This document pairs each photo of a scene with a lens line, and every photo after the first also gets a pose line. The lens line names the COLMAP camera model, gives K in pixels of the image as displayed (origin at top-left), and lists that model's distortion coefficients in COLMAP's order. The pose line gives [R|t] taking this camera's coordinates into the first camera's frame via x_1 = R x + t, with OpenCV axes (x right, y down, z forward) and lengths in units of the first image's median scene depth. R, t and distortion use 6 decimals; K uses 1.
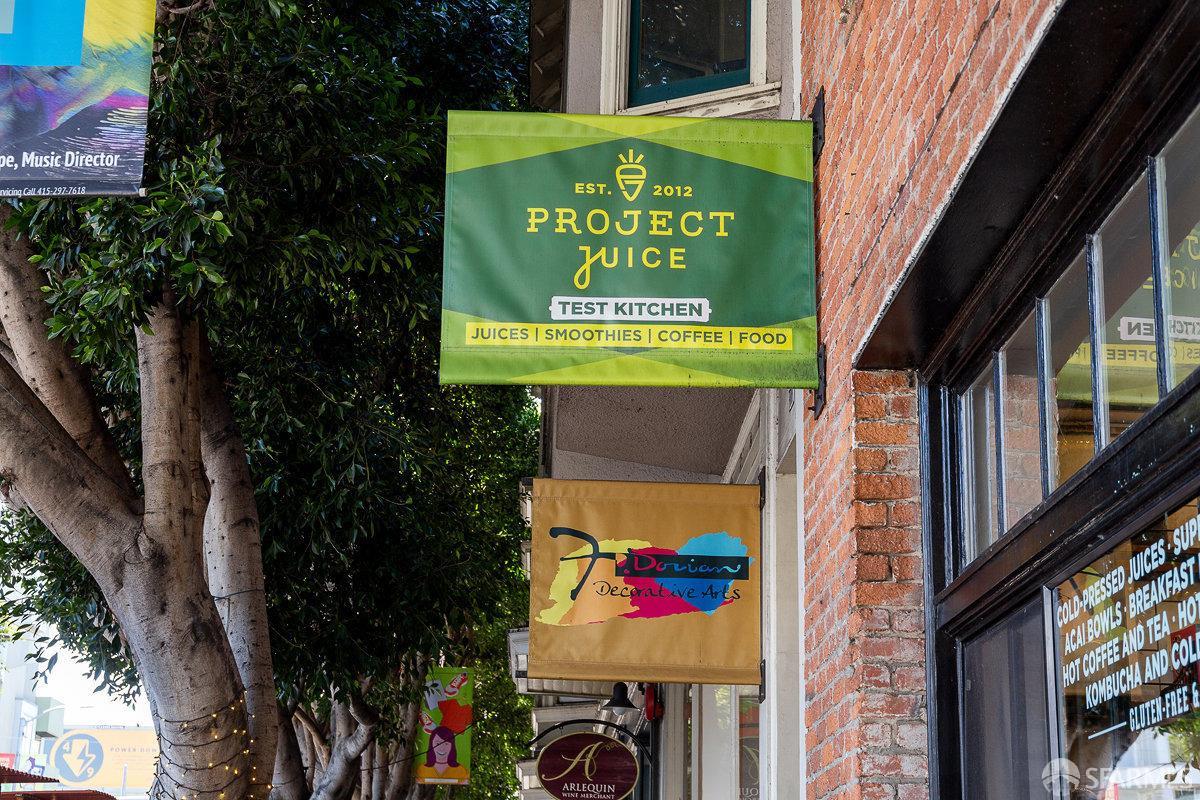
lens RADIAL K [[1987.4, 0, 600.5], [0, 1987.4, 400.2], [0, 0, 1]] dist [0.030513, 0.000000]
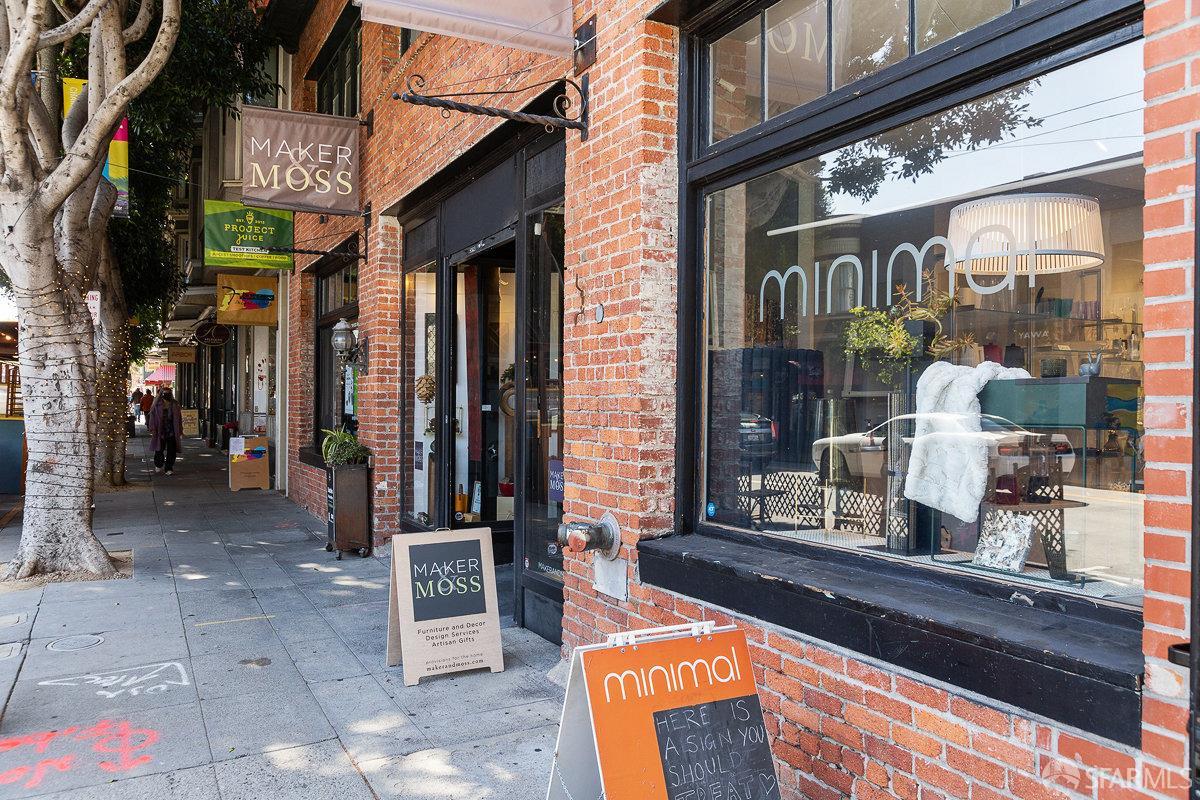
lens RADIAL K [[924.4, 0, 601.6], [0, 924.4, 398.1], [0, 0, 1]] dist [-0.001134, -0.001160]
pose [[0.906434, -0.011205, 0.422198, -0.148316], [-0.103983, 0.962957, 0.248802, -0.321093], [-0.409346, -0.269424, 0.871692, -1.223063]]
